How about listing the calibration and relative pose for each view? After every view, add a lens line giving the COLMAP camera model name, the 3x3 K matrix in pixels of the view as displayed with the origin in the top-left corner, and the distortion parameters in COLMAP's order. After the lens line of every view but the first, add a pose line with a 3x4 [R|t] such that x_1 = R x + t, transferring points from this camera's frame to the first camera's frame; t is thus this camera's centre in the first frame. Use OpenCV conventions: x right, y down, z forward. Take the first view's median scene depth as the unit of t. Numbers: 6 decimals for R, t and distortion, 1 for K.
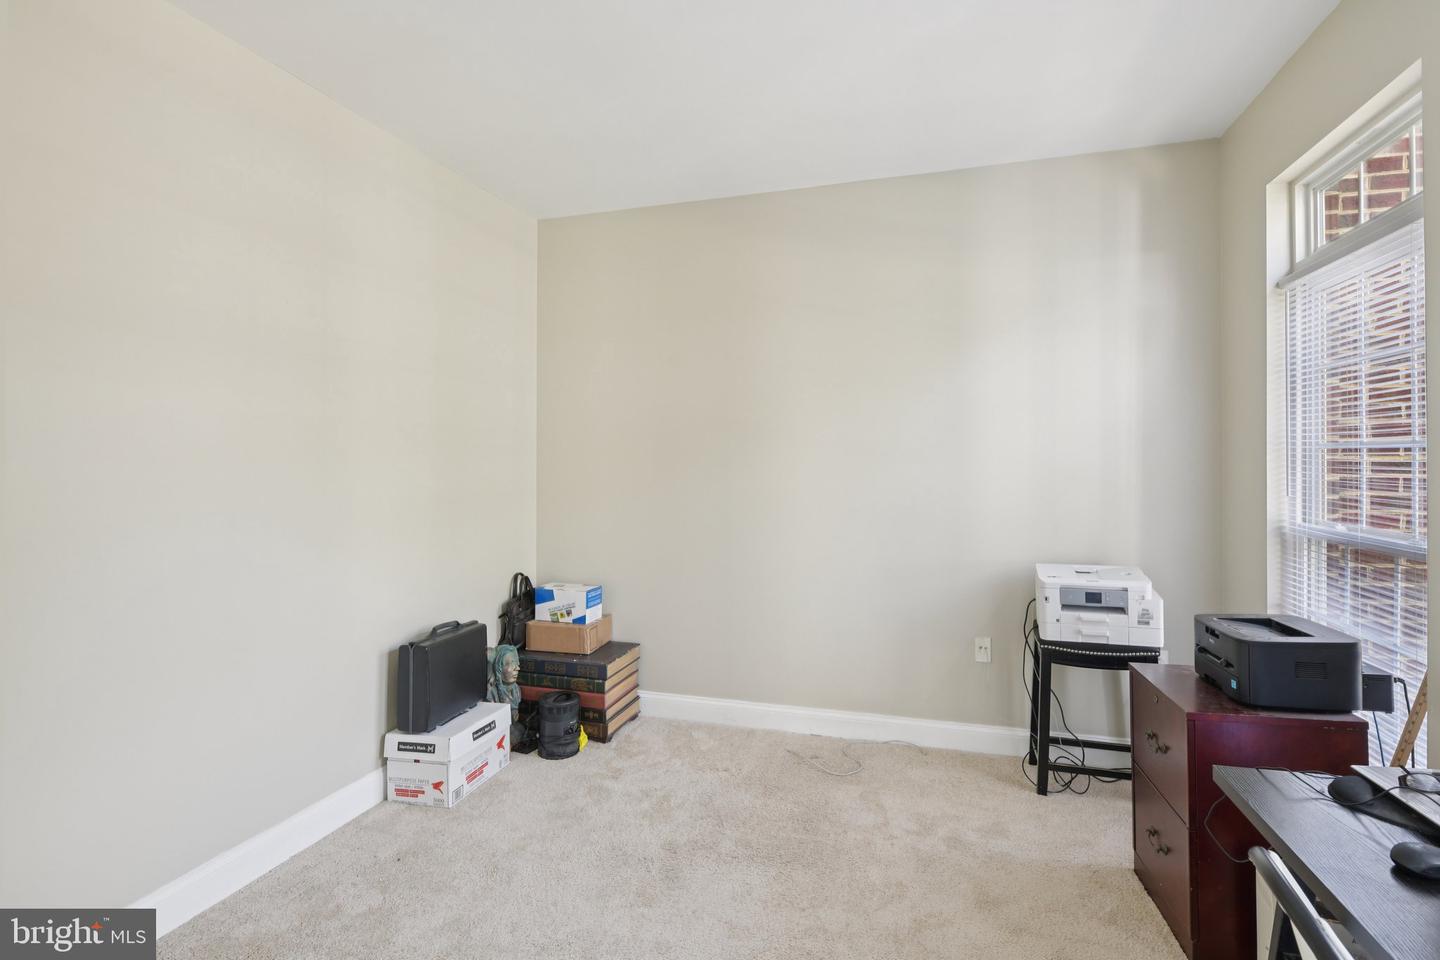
lens RADIAL K [[701.9, 0, 727.0], [0, 701.9, 457.7], [0, 0, 1]] dist [0.000593, -0.000013]
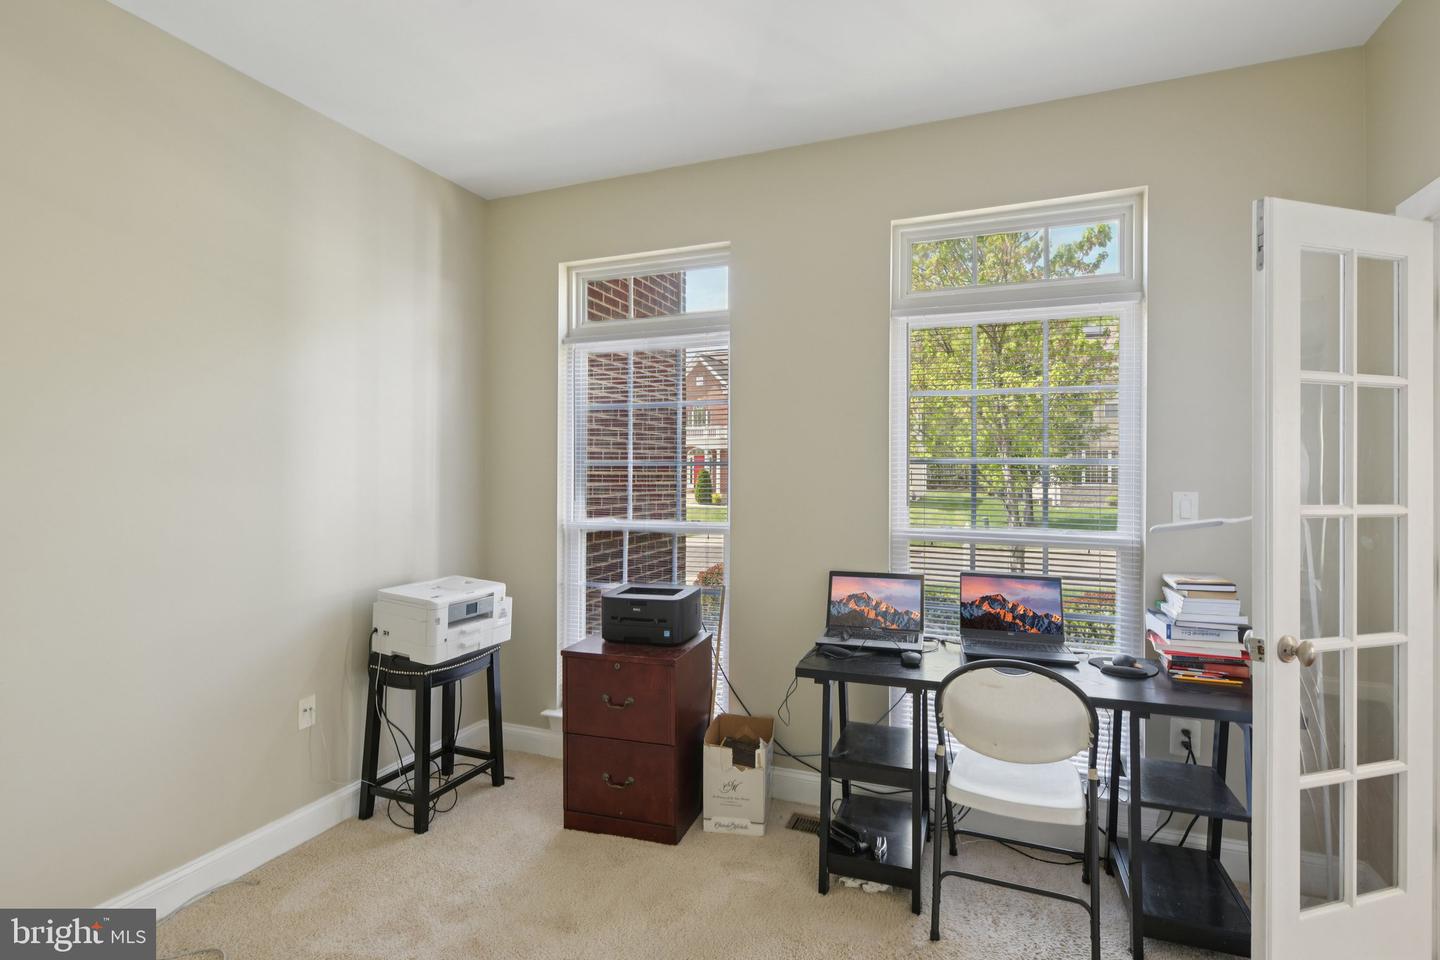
lens RADIAL K [[688.8, 0, 727.9], [0, 688.8, 477.3], [0, 0, 1]] dist [0.000213, -0.000588]
pose [[0.079754, -0.003421, 0.996809, -0.395431], [-0.001650, 0.999992, 0.003564, 0.003331], [-0.996813, -0.001929, 0.079748, 0.479527]]
